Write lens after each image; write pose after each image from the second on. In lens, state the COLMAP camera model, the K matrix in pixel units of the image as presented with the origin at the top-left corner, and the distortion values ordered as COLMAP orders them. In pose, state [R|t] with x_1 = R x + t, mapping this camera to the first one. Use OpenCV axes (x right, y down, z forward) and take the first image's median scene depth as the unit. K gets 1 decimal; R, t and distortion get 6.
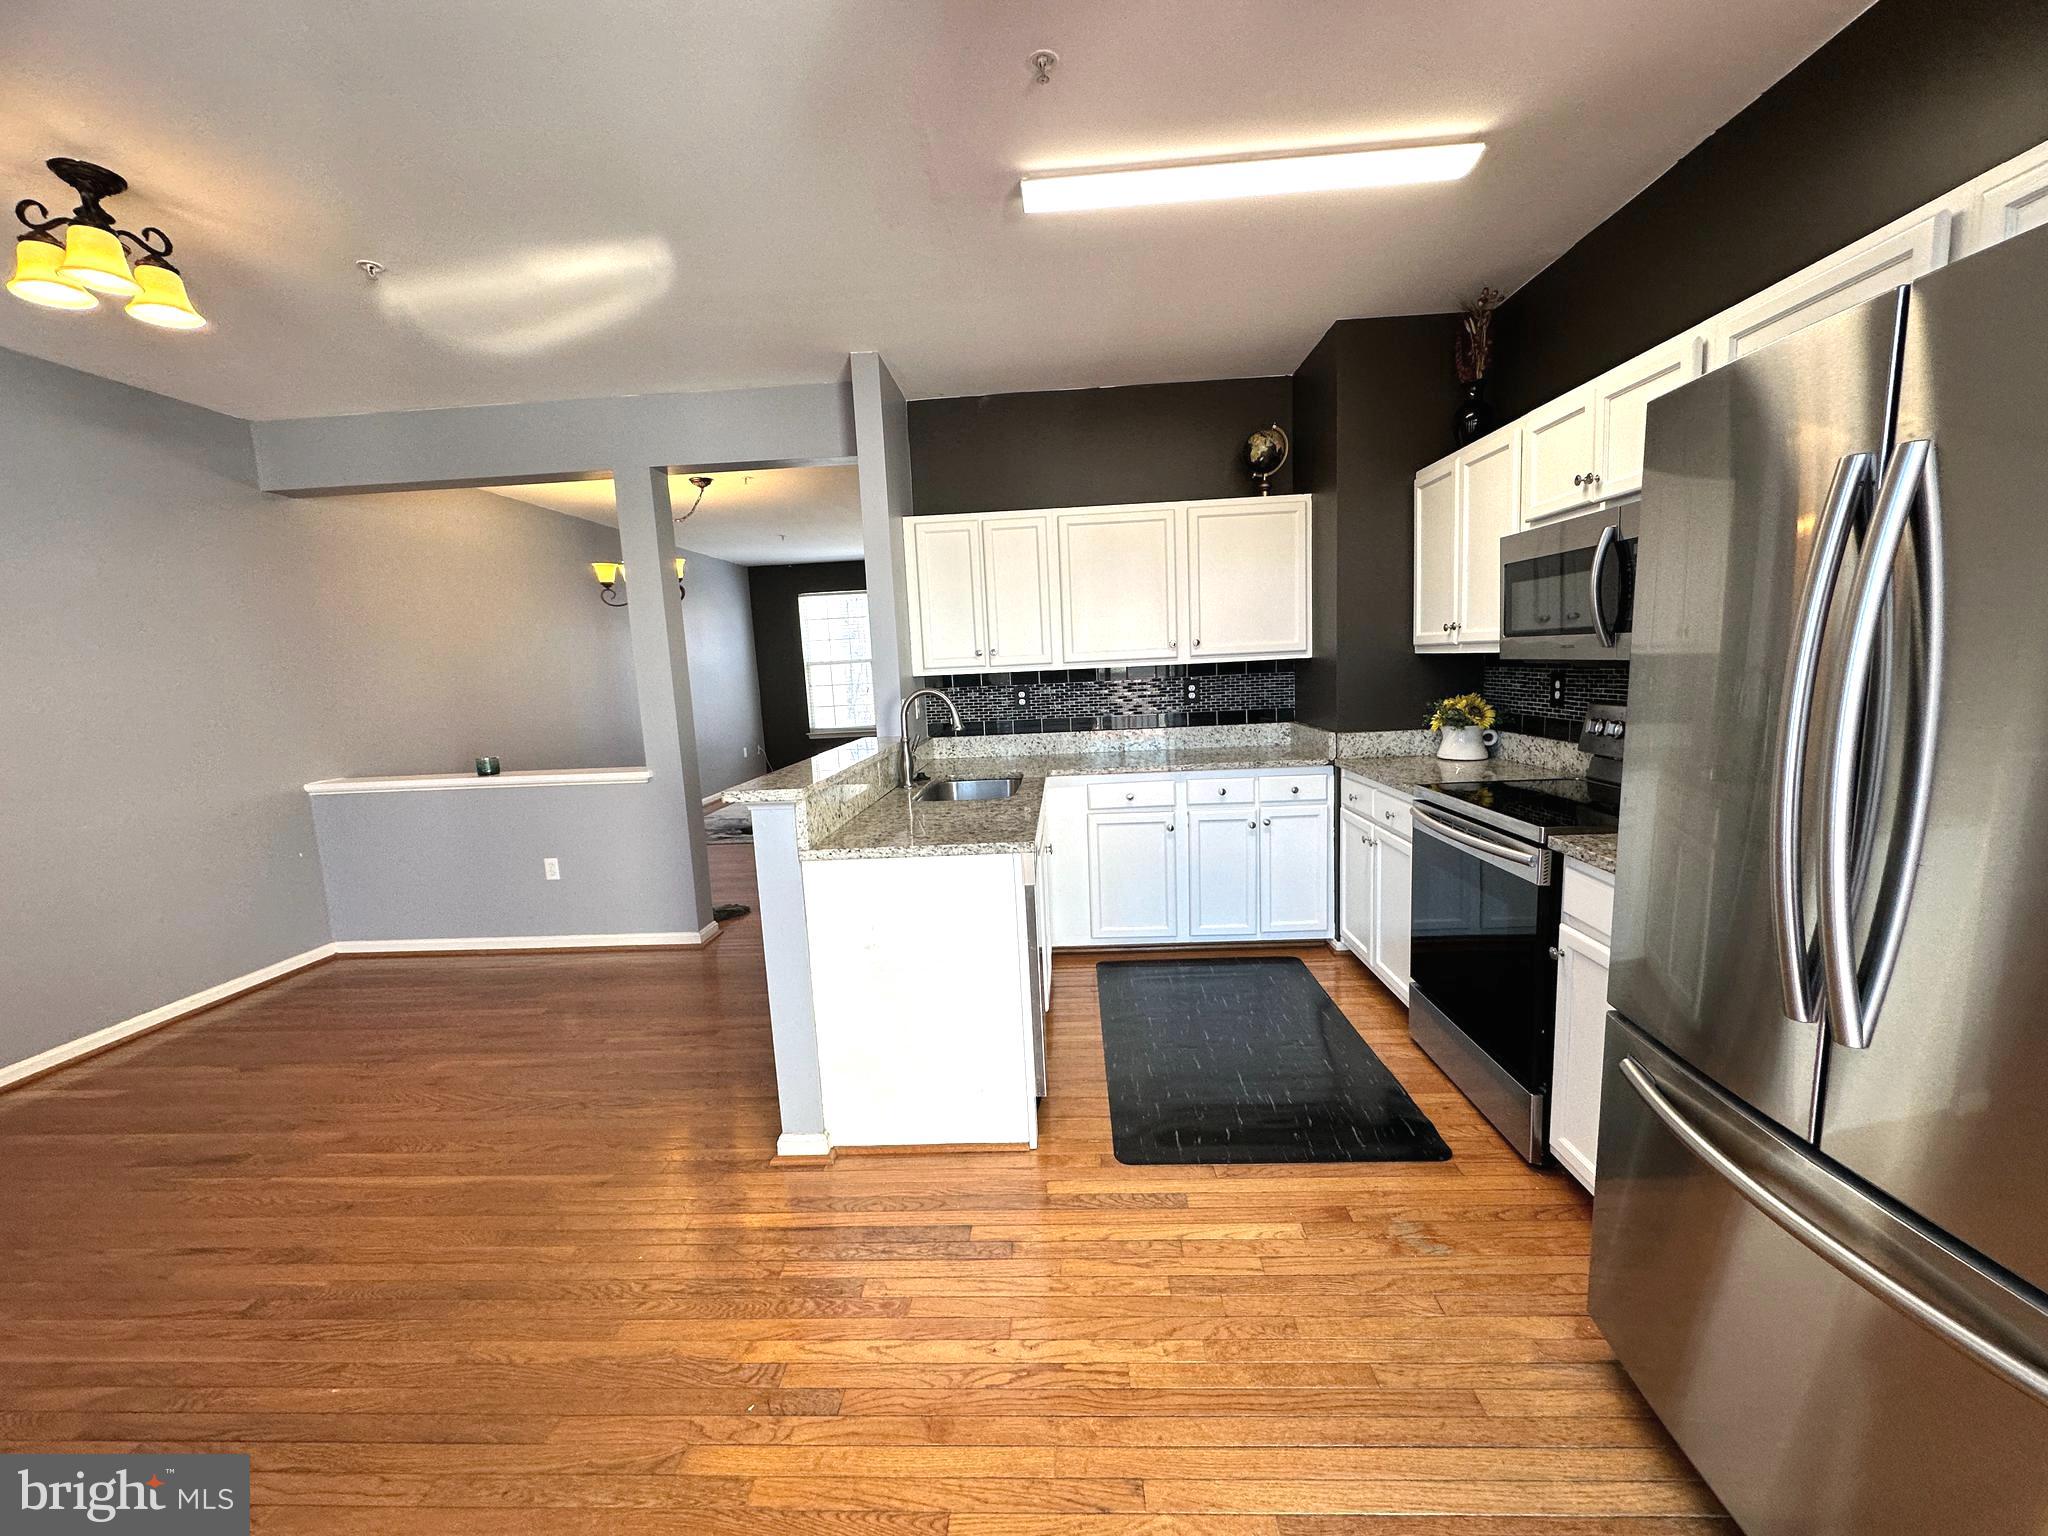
lens RADIAL K [[812.7, 0, 1024.0], [0, 812.7, 768.0], [0, 0, 1]] dist [-0.001434, 0.000032]
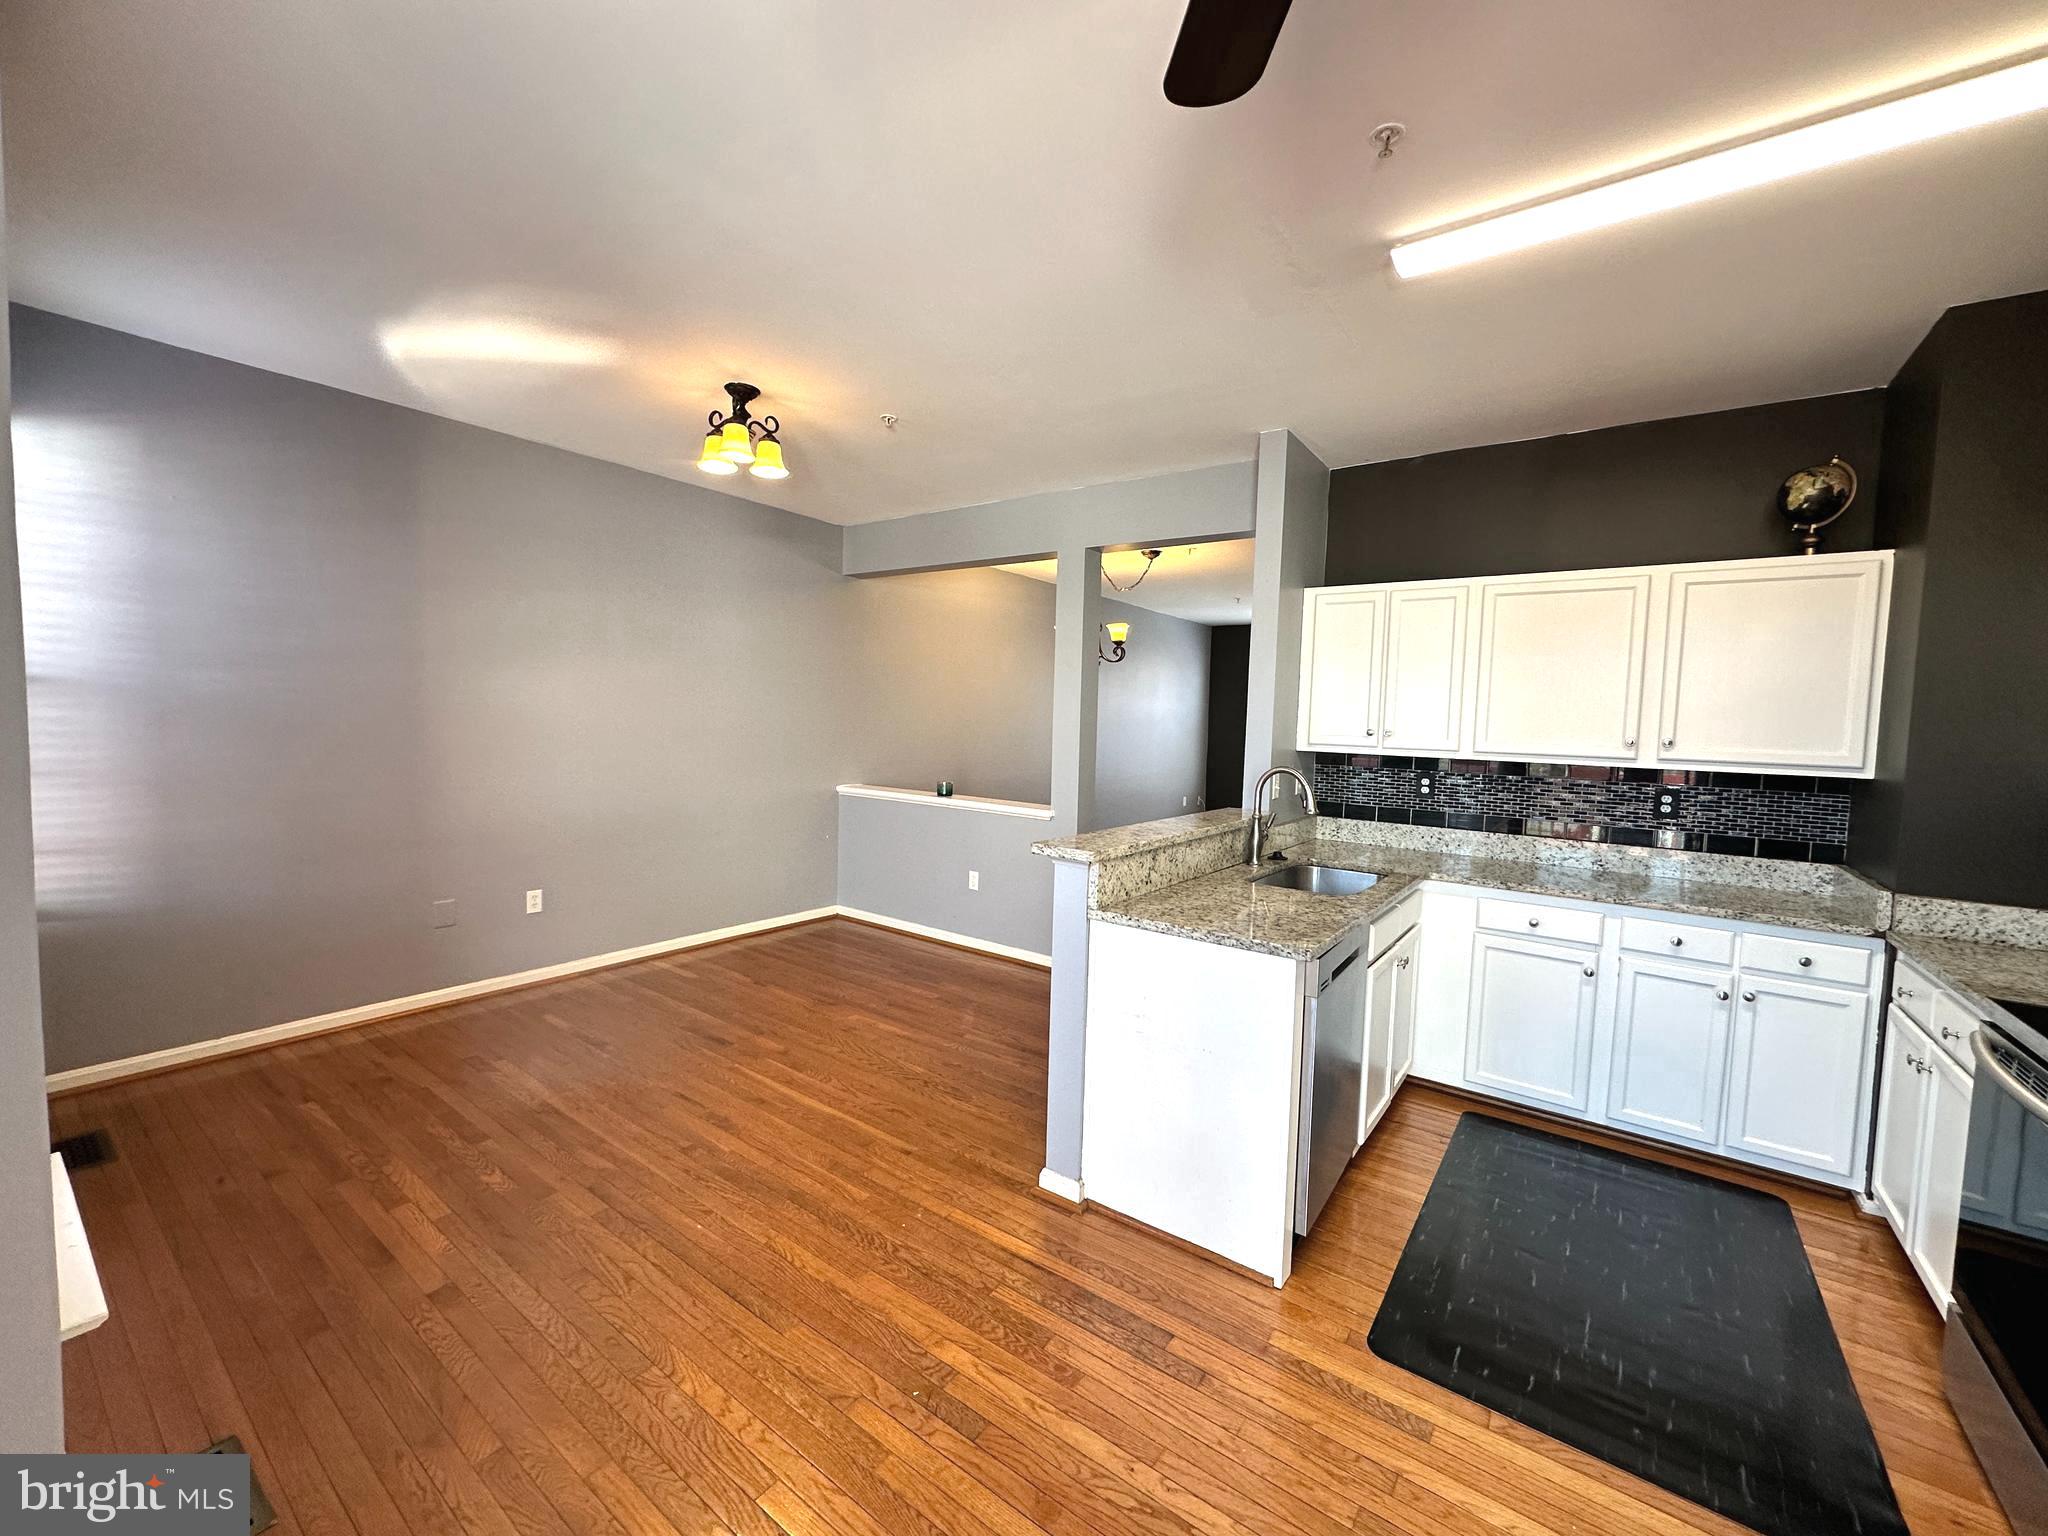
lens RADIAL K [[812.7, 0, 1024.0], [0, 812.7, 768.0], [0, 0, 1]] dist [-0.001434, 0.000032]
pose [[0.832735, 0.107334, -0.543168, 0.179905], [-0.141714, 0.989670, -0.021696, -0.038690], [0.535229, 0.095041, 0.839343, 0.031351]]
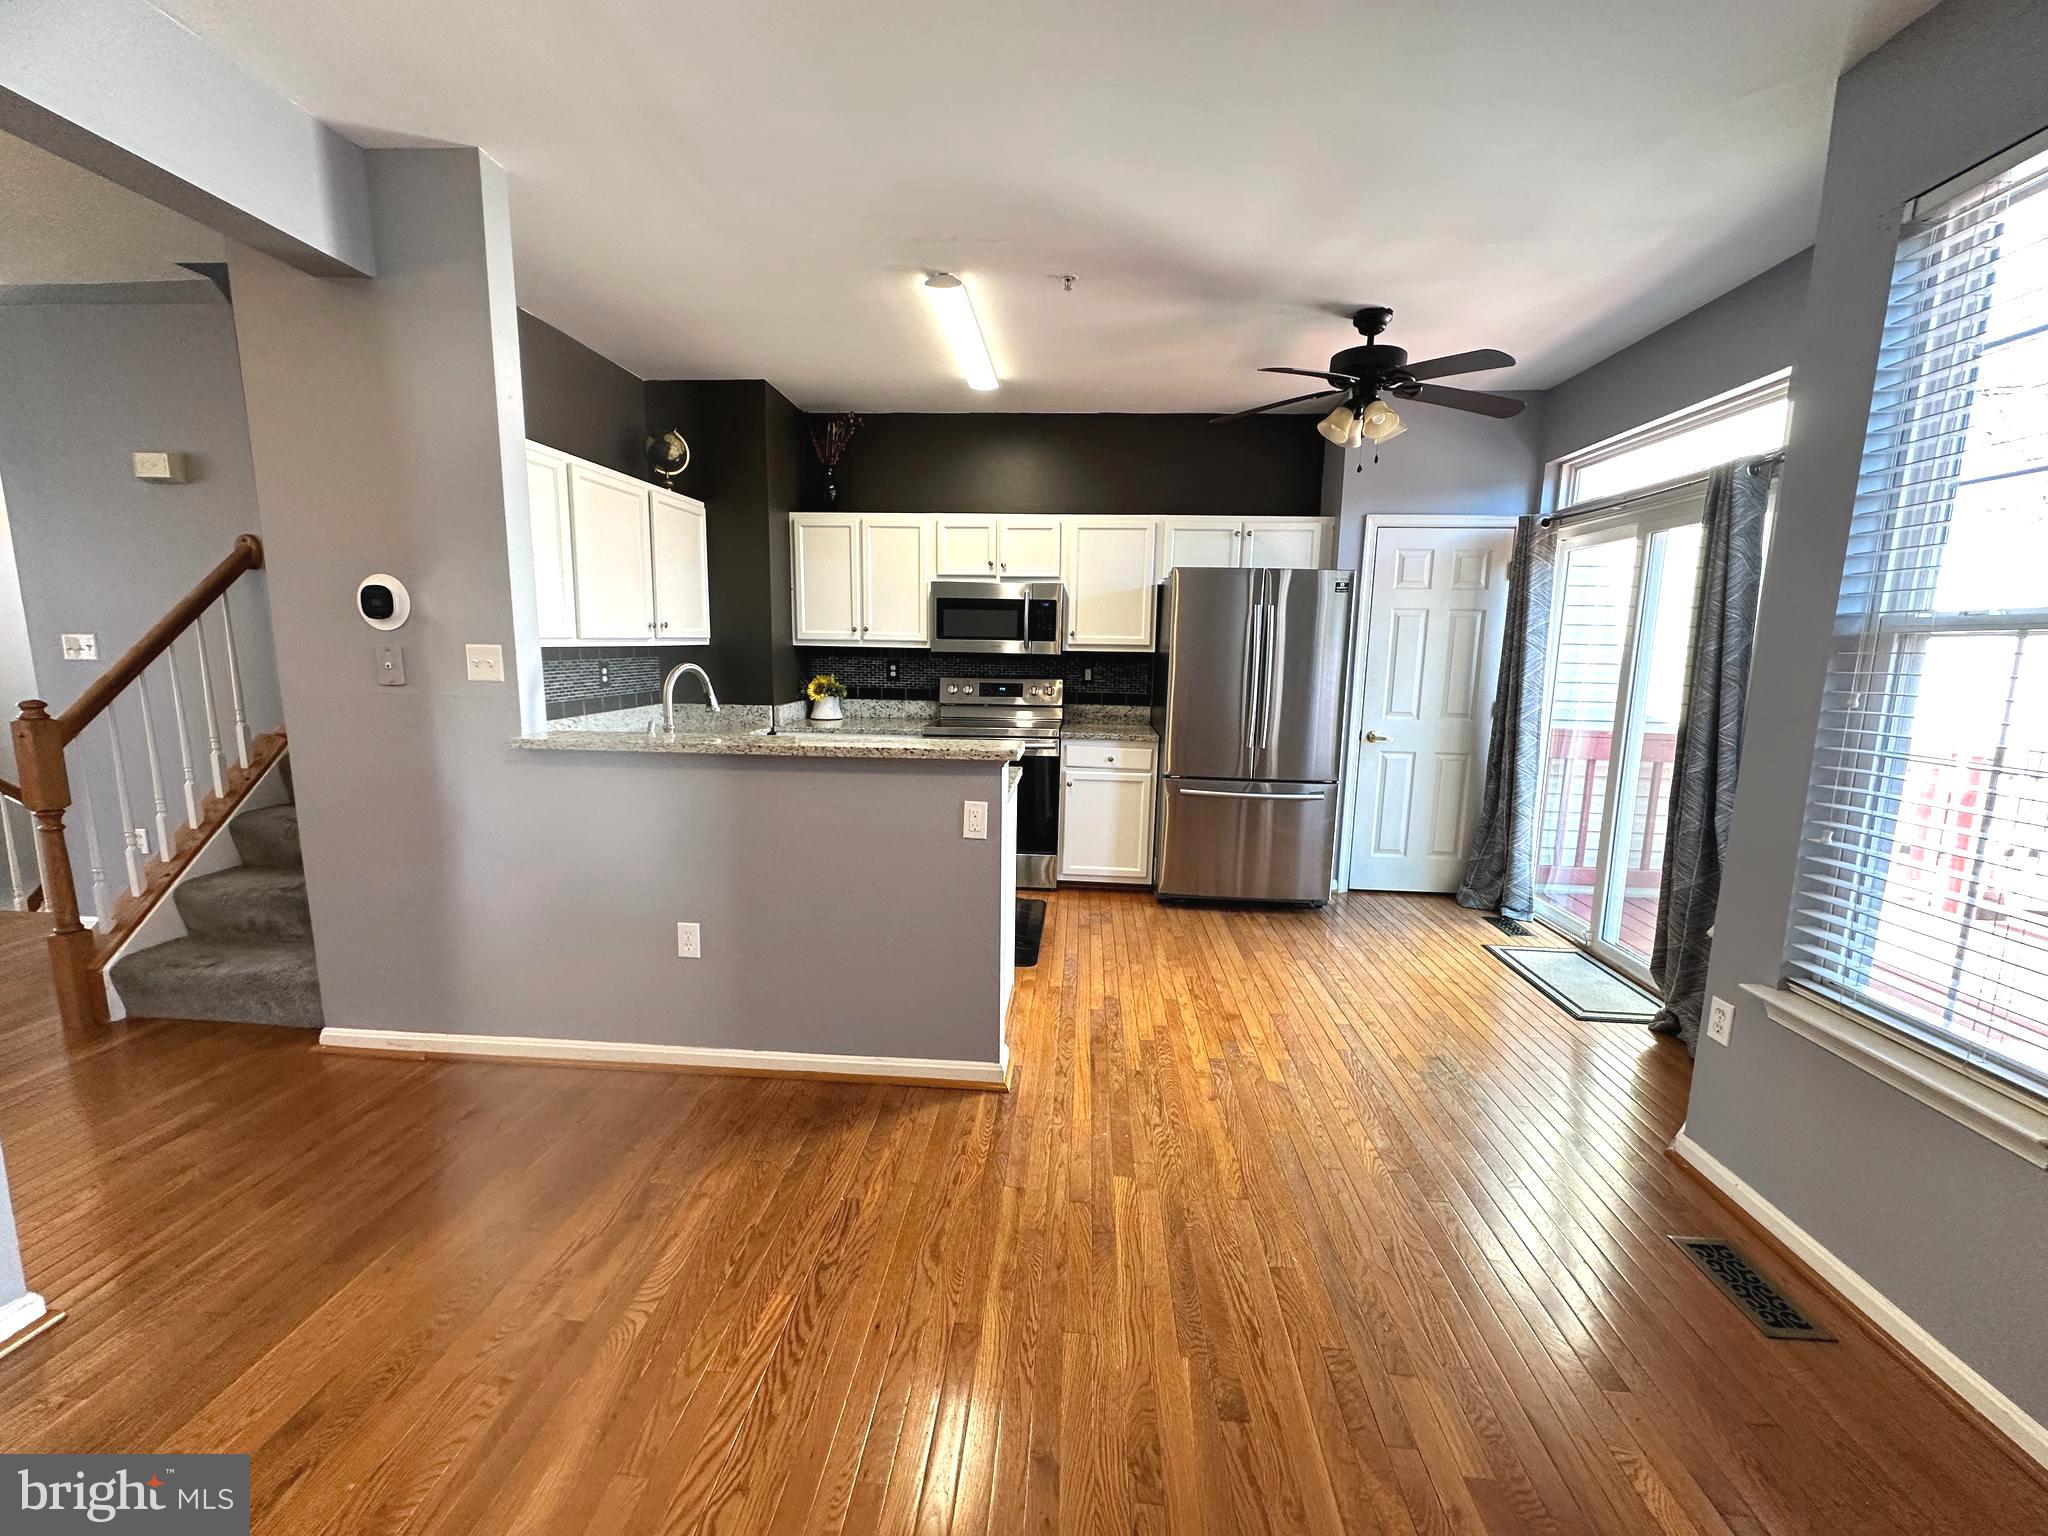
lens RADIAL K [[812.7, 0, 1024.0], [0, 812.7, 768.0], [0, 0, 1]] dist [-0.001434, 0.000032]
pose [[0.020966, -0.107737, 0.993958, -1.180191], [0.112334, 0.988135, 0.104737, -0.048208], [-0.993449, 0.109460, 0.032820, 0.782099]]
